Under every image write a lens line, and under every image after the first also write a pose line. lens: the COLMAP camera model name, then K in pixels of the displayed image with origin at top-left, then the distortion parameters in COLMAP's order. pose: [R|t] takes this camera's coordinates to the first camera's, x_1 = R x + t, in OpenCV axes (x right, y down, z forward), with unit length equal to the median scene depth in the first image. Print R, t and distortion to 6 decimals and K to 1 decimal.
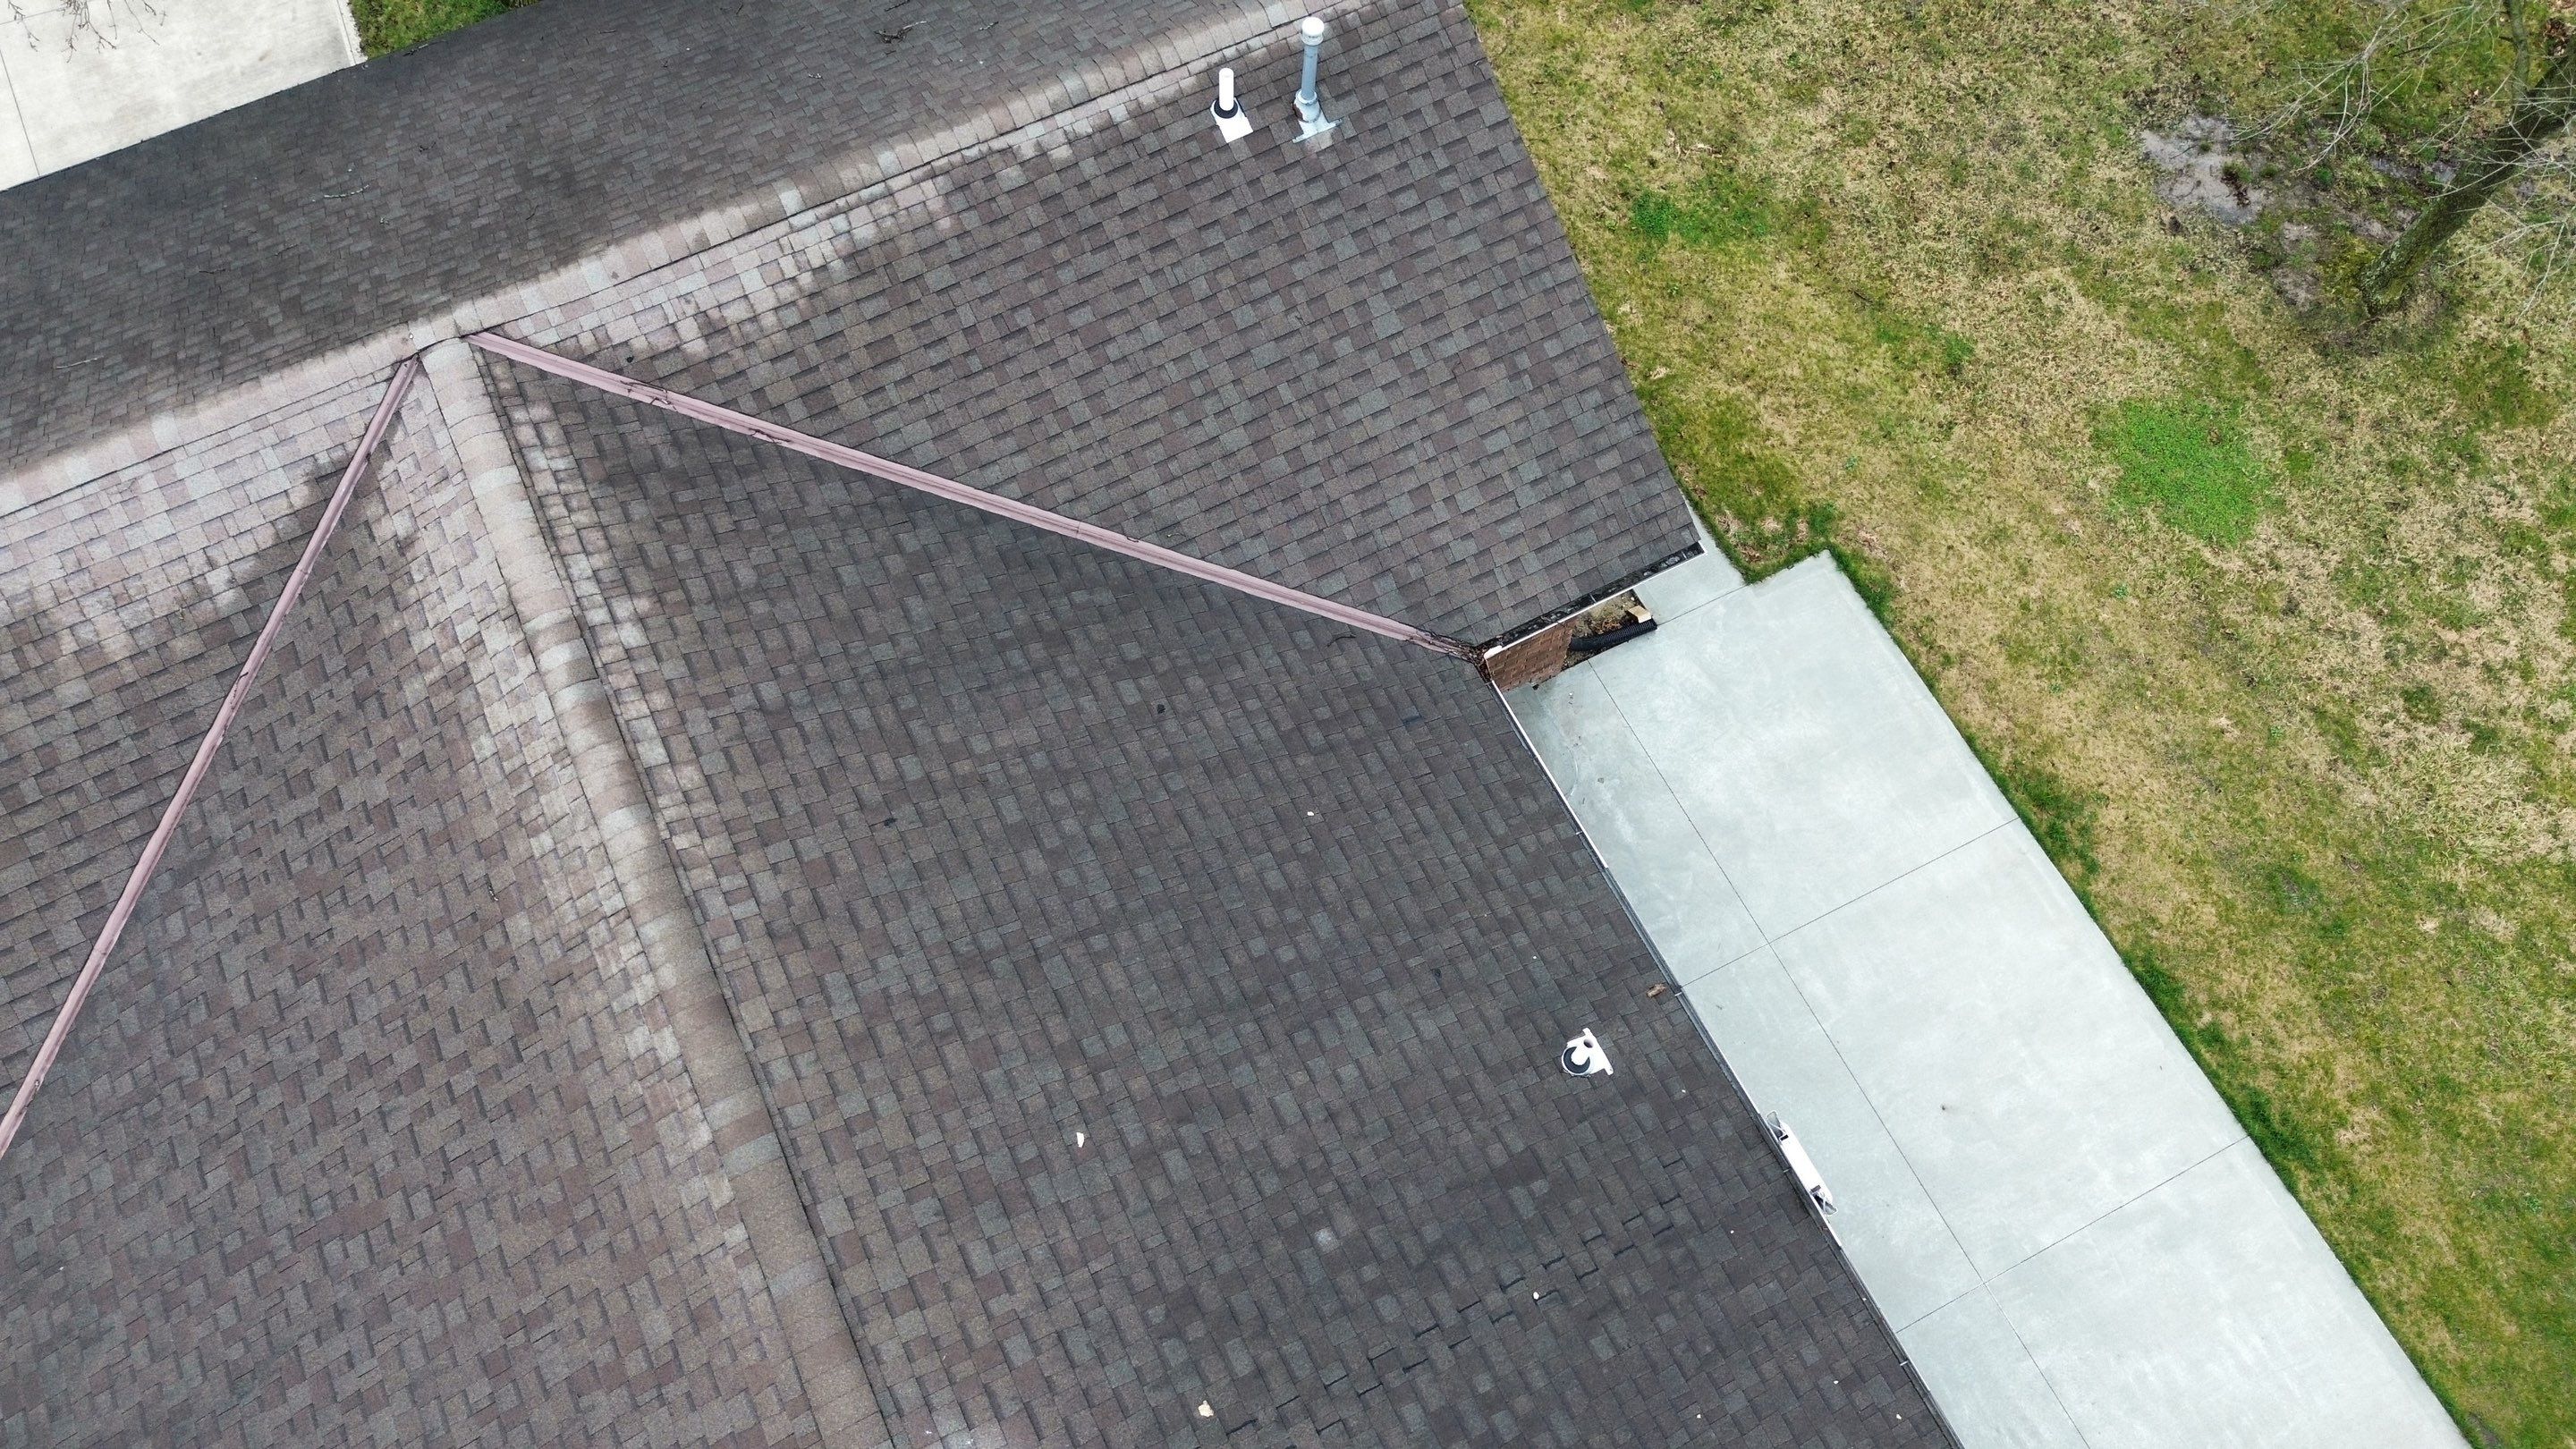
lens RADIAL K [[1820.8, 0, 1288.0], [0, 1820.8, 724.5], [0, 0, 1]] dist [0.065766, -0.062559]
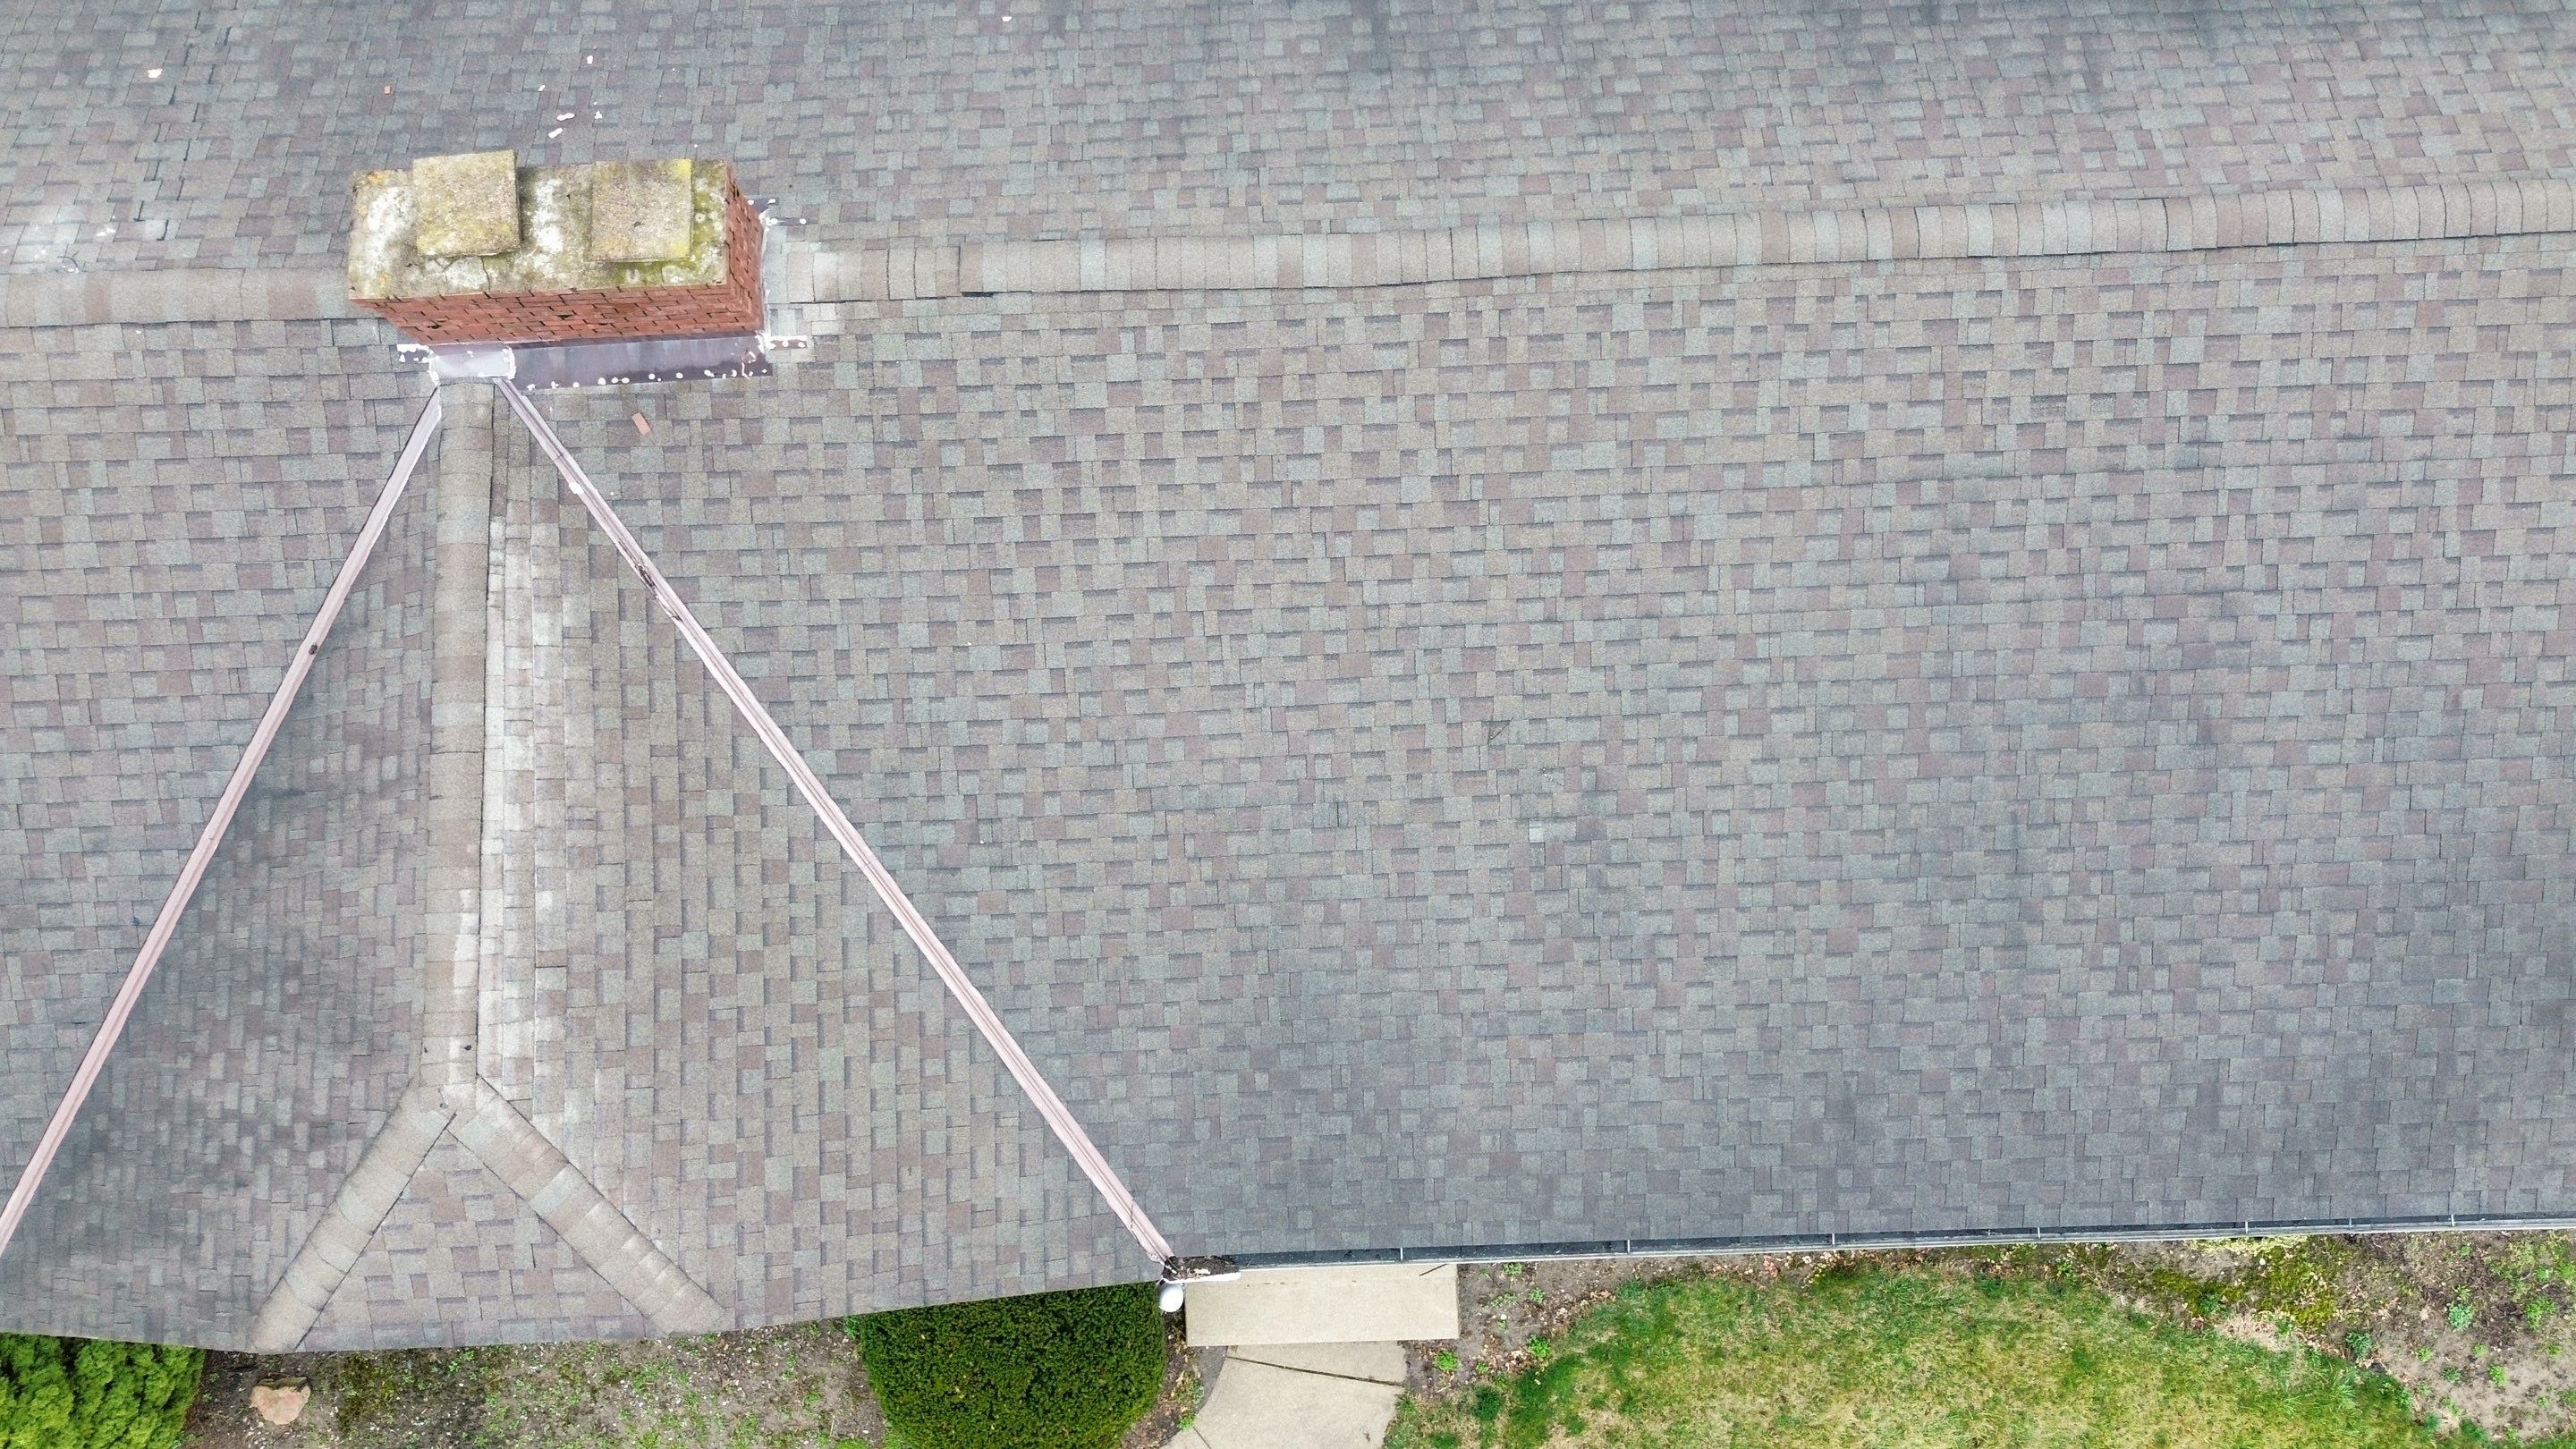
lens RADIAL K [[1826.6, 0, 1288.0], [0, 1826.6, 724.5], [0, 0, 1]] dist [0.079670, -0.083034]
pose [[0.417588, -0.899147, 0.130975, -0.223977], [0.835389, 0.436616, 0.333904, 0.635266], [-0.357415, -0.030019, 0.933463, -0.280425]]
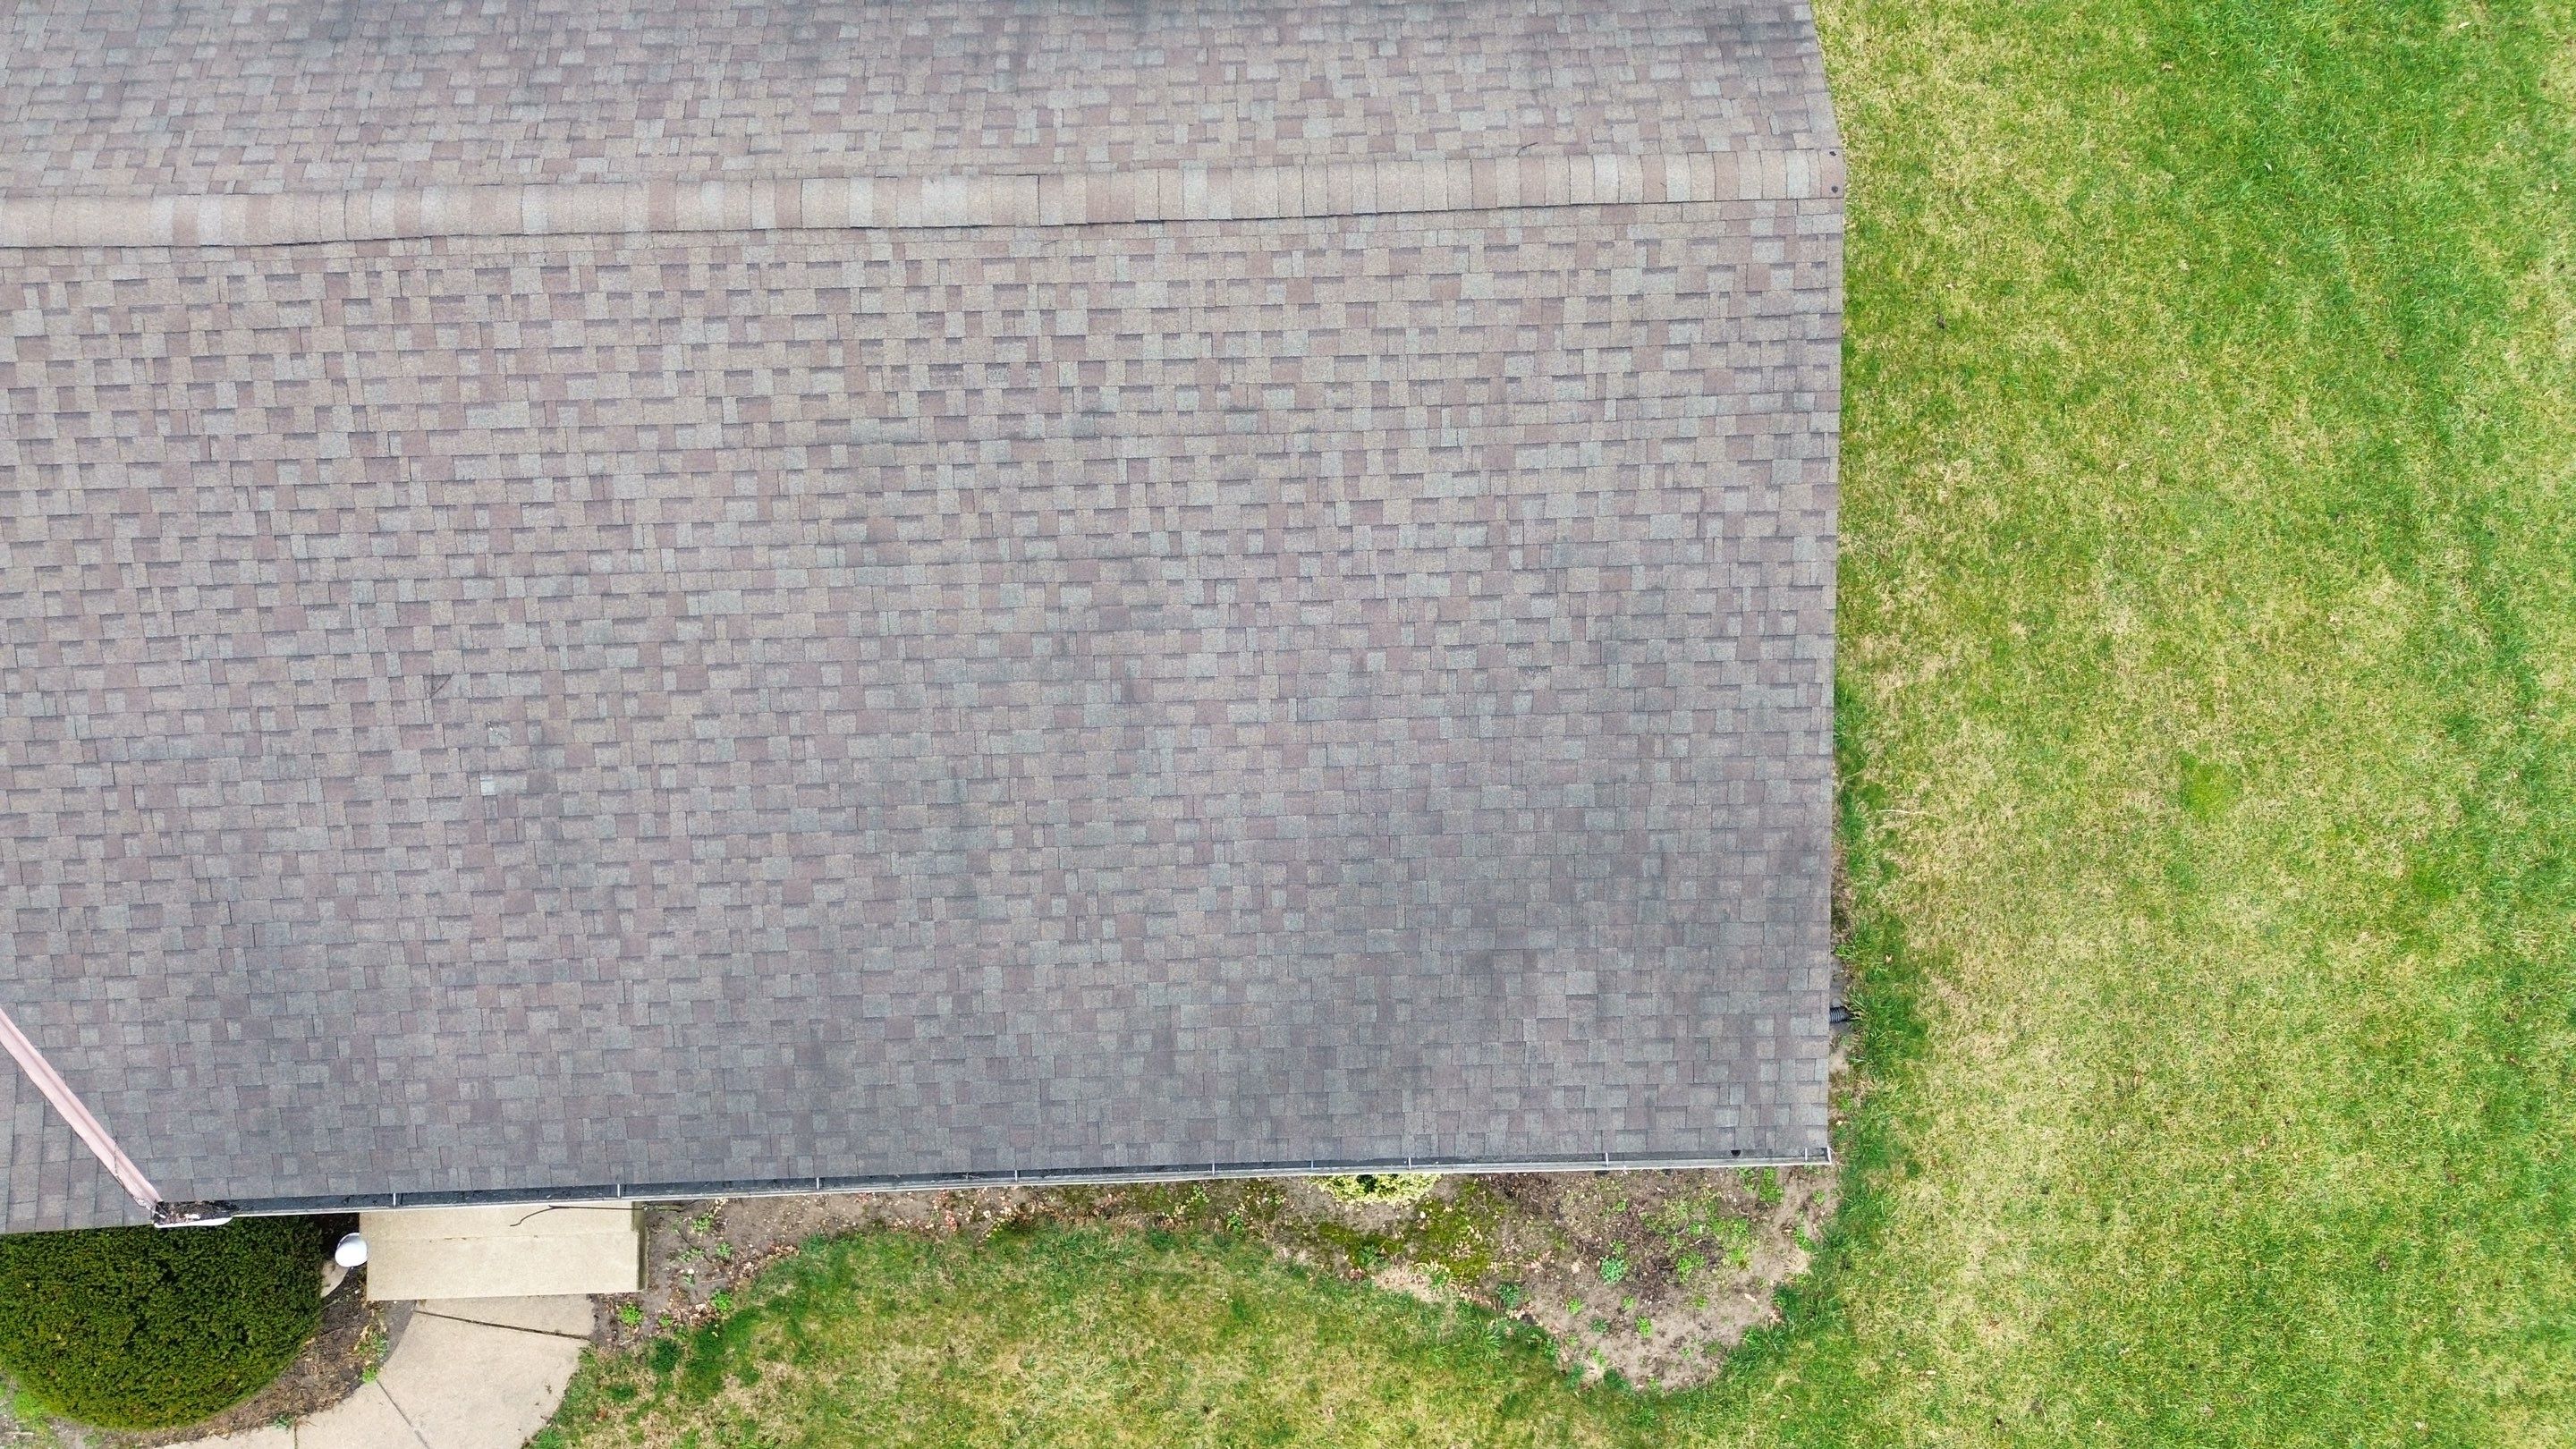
lens RADIAL K [[1826.6, 0, 1288.0], [0, 1826.6, 724.5], [0, 0, 1]] dist [0.079670, -0.083034]
pose [[0.424299, -0.896002, 0.130959, -0.014276], [0.833345, 0.442955, 0.330648, 1.102911], [-0.354270, -0.031159, 0.934624, -0.506754]]
